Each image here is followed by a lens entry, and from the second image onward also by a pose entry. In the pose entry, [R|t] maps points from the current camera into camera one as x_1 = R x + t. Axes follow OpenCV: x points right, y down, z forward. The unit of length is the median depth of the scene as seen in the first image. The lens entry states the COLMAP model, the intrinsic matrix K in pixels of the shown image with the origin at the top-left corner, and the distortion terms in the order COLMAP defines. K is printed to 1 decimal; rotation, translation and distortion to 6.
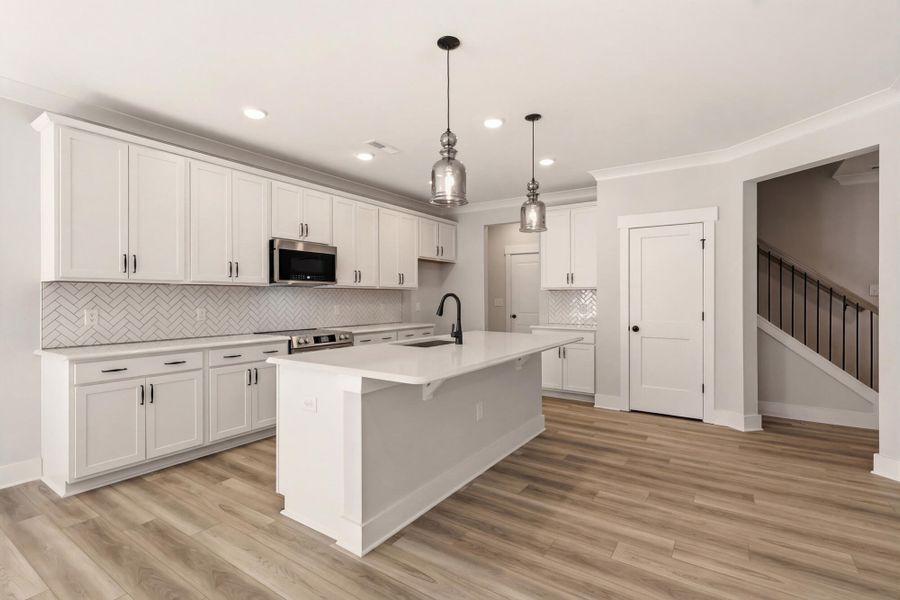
lens RADIAL K [[425.2, 0, 450.0], [0, 425.2, 300.0], [0, 0, 1]] dist [0.001417, -0.000077]
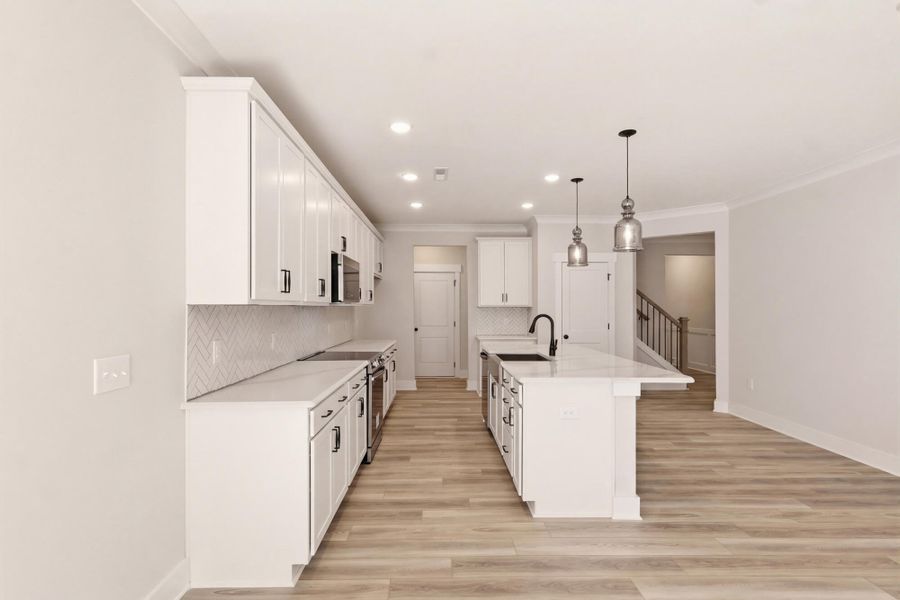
lens RADIAL K [[420.1, 0, 445.8], [0, 420.1, 306.2], [0, 0, 1]] dist [-0.013716, -0.000036]
pose [[0.822065, 0.002397, 0.569389, -0.928236], [0.001438, 0.999979, -0.006285, -0.033038], [-0.569392, 0.005985, 0.822044, 0.178698]]
